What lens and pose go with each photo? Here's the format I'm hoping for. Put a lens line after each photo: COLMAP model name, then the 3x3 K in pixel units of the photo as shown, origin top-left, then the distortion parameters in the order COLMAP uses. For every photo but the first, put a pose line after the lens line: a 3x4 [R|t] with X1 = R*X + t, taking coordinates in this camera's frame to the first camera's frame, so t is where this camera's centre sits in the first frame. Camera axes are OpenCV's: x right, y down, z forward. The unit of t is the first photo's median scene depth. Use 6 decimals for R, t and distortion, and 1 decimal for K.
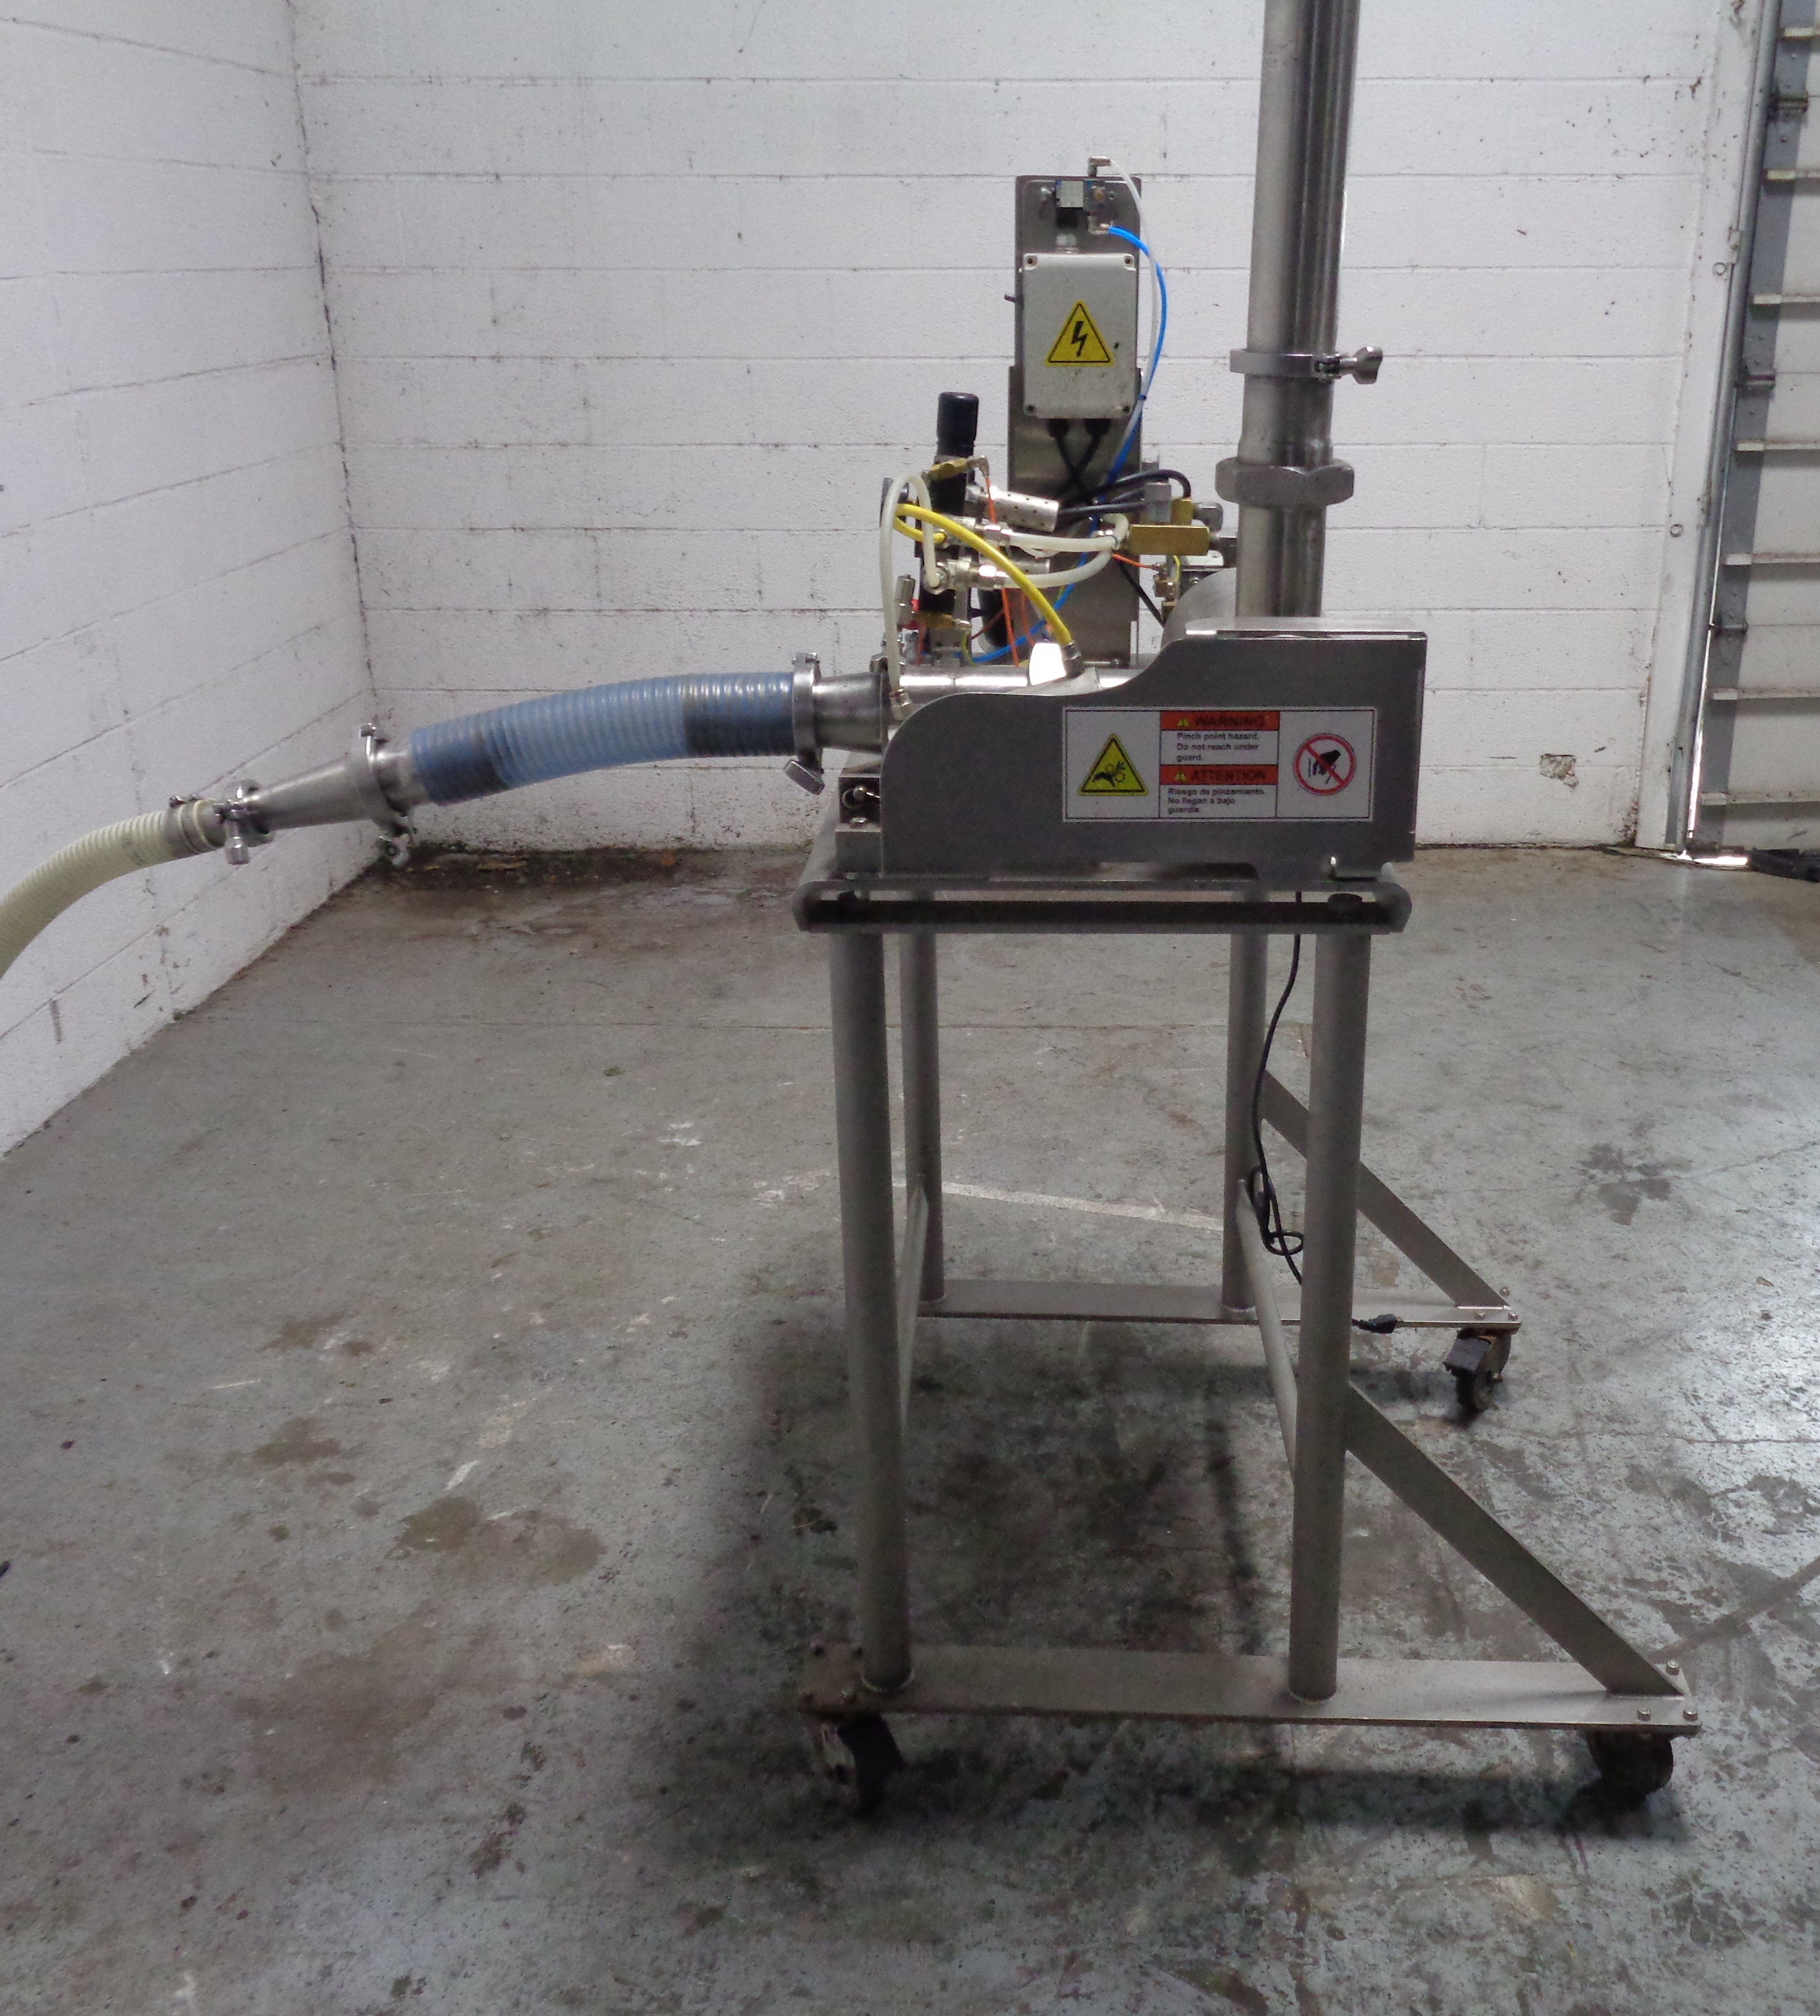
lens RADIAL K [[2043.4, 0, 989.7], [0, 2043.4, 1002.5], [0, 0, 1]] dist [0.007873, 0.003357]
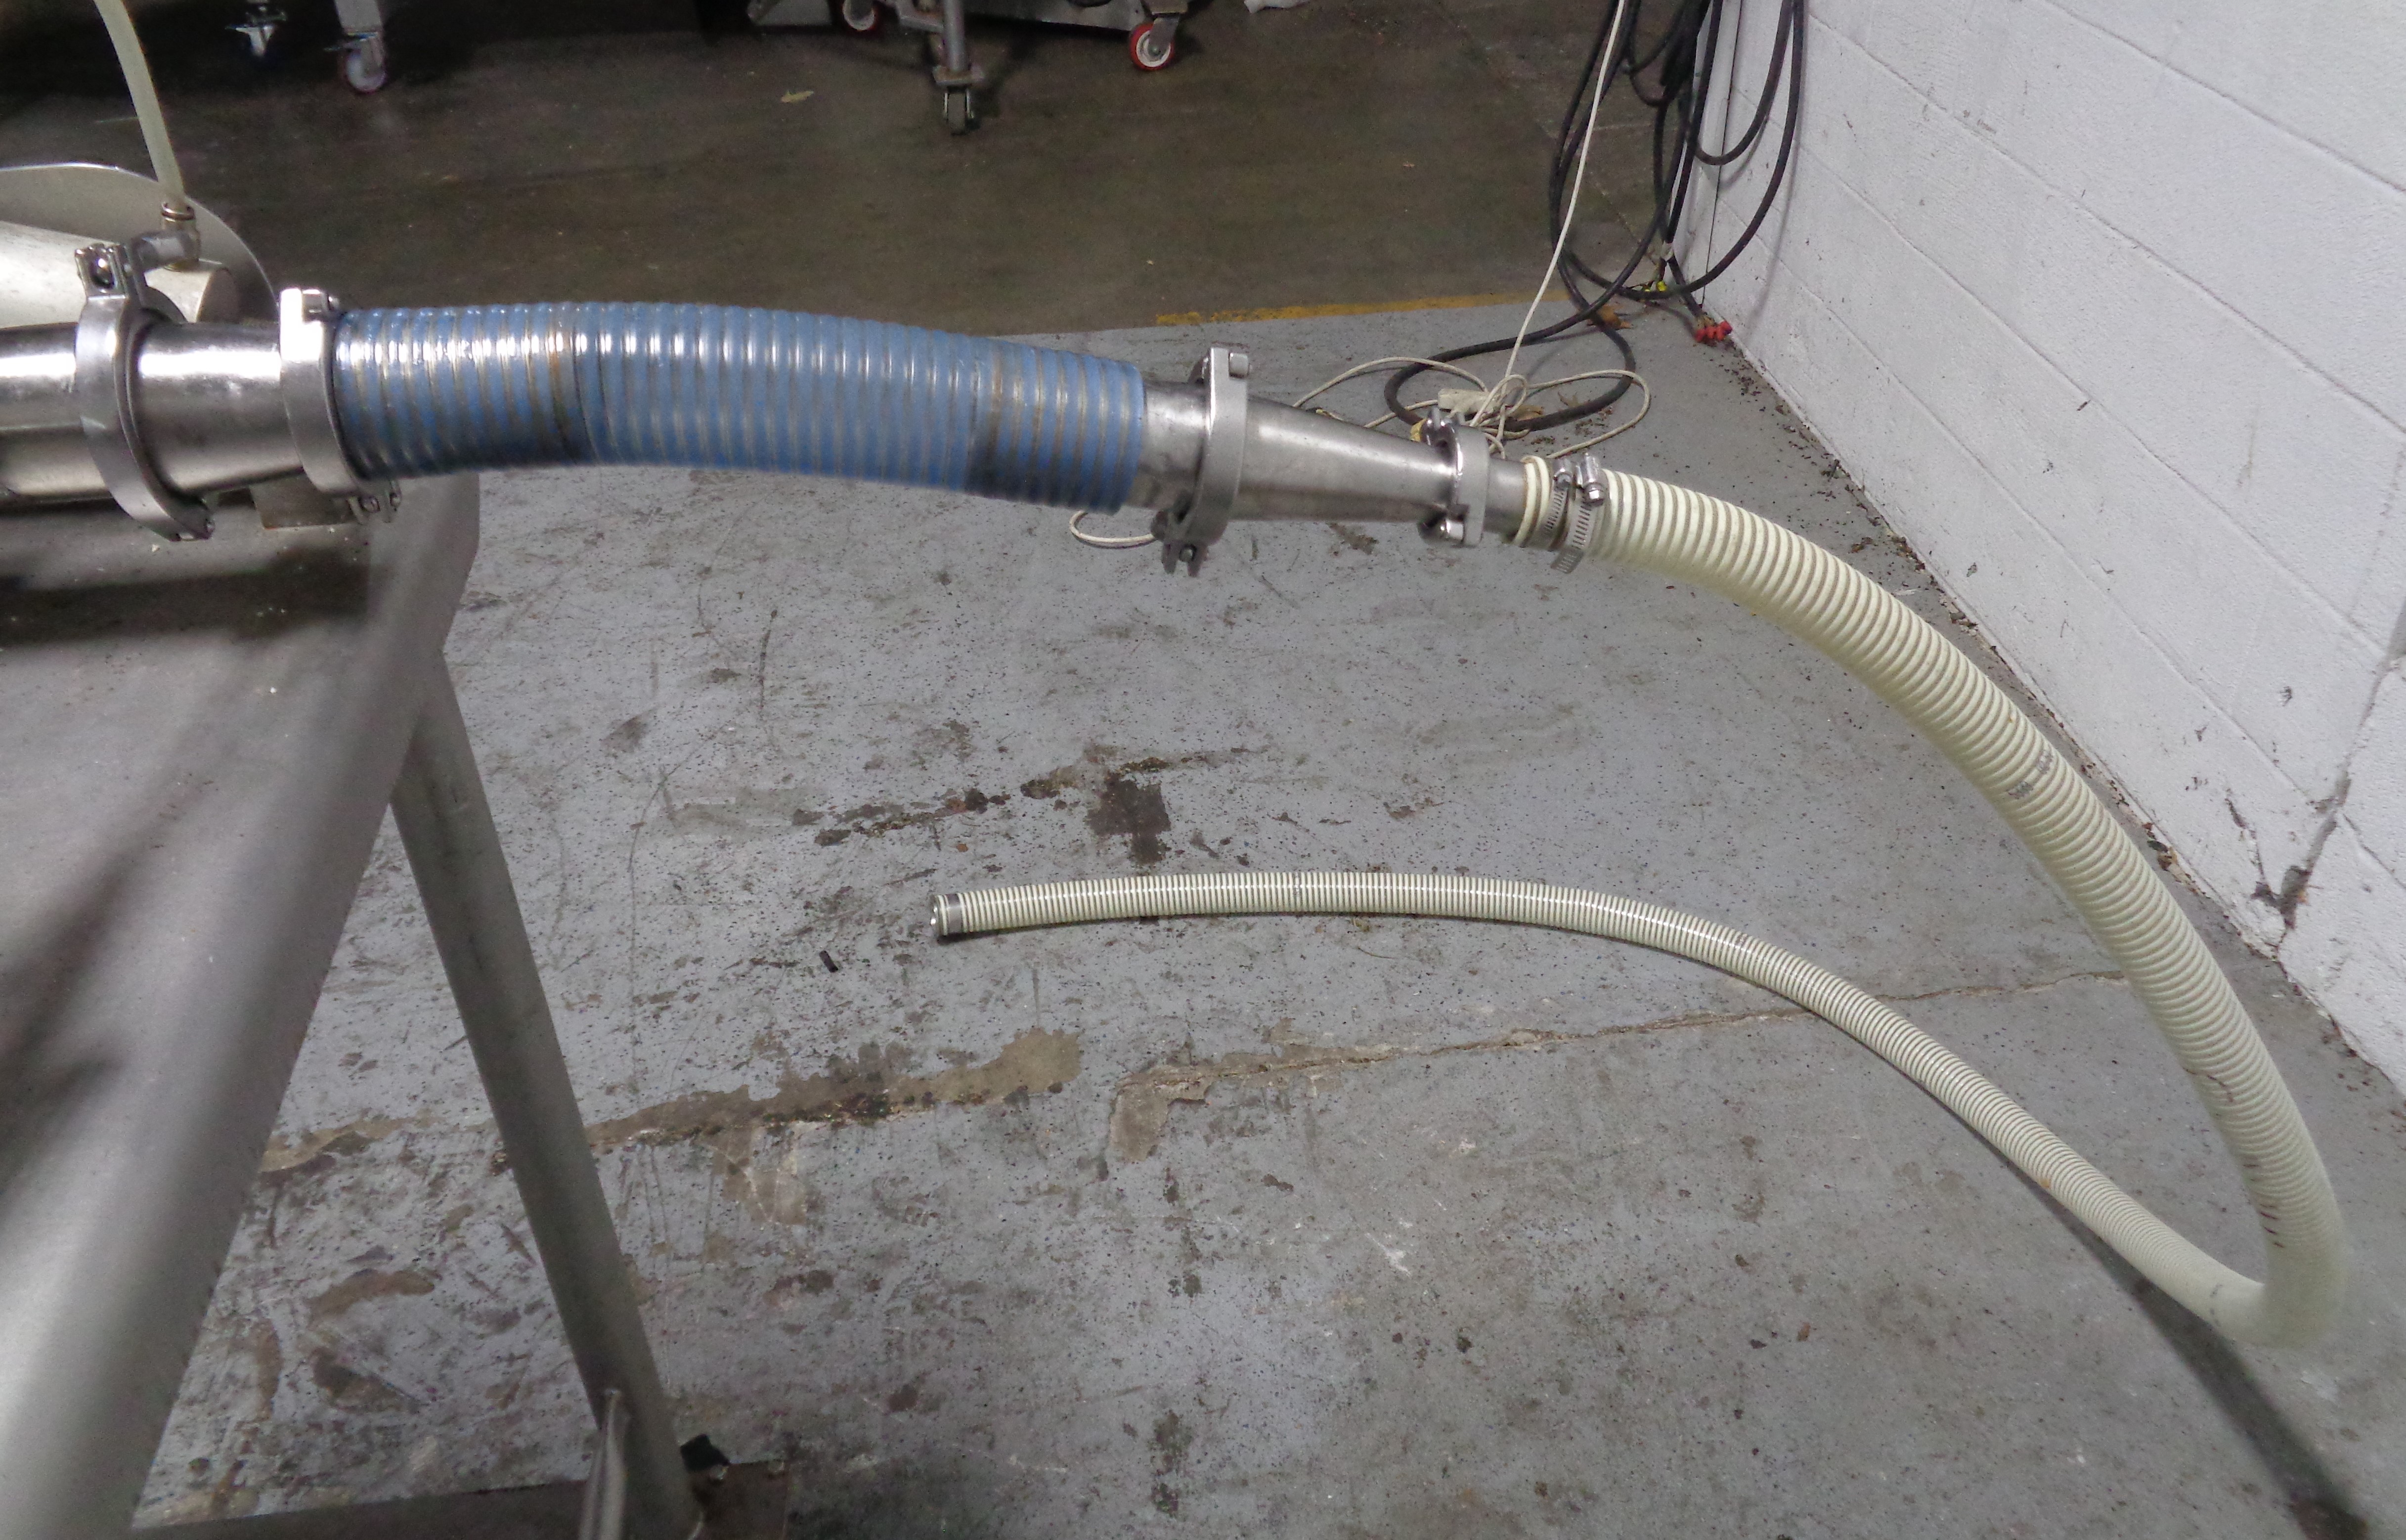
lens RADIAL K [[1916.1, 0, 1283.4], [0, 1916.1, 659.3], [0, 0, 1]] dist [0.002902, 0.006826]
pose [[-0.980476, 0.116754, -0.158226, -0.174310], [-0.058256, 0.596058, 0.800825, -0.391779], [0.187812, 0.794407, -0.577619, 1.061784]]
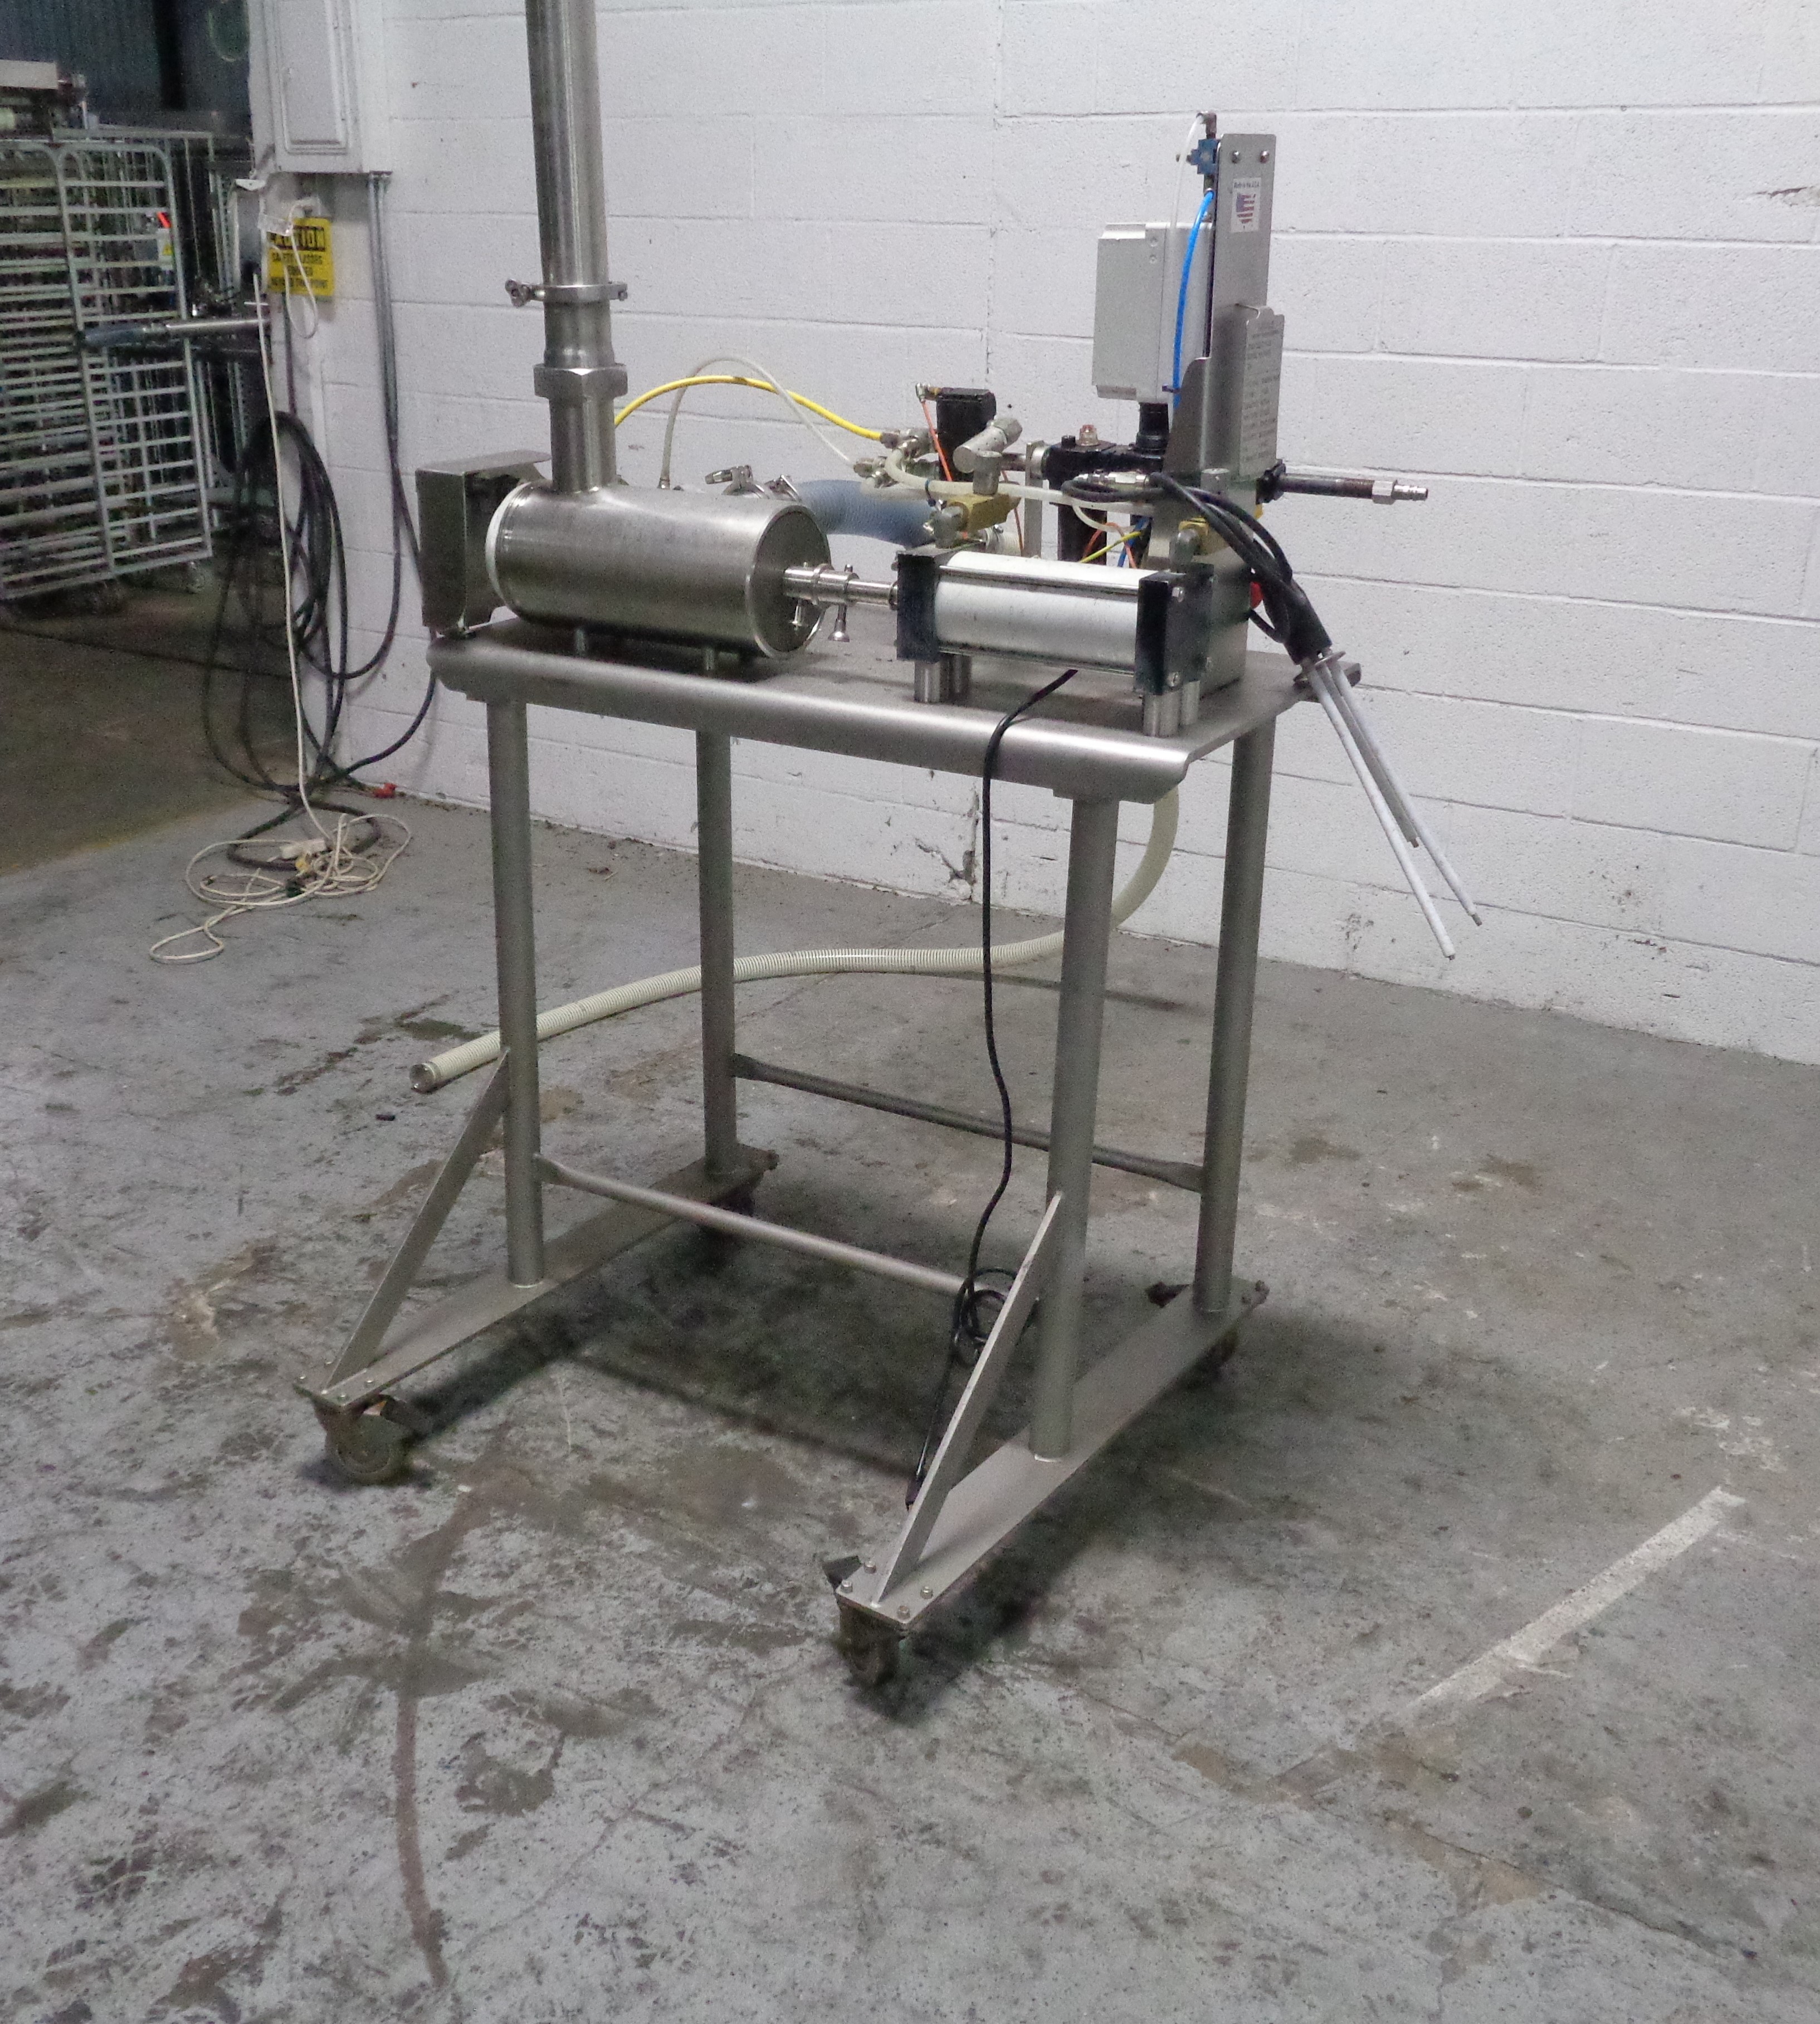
lens RADIAL K [[2087.8, 0, 910.0], [0, 2087.8, 1012.0], [0, 0, 1]] dist [0.008650, -0.007488]
pose [[-0.485949, 0.323451, -0.811932, 0.959088], [-0.308945, 0.805447, 0.505774, -0.510037], [0.817561, 0.496623, -0.291478, 1.329055]]
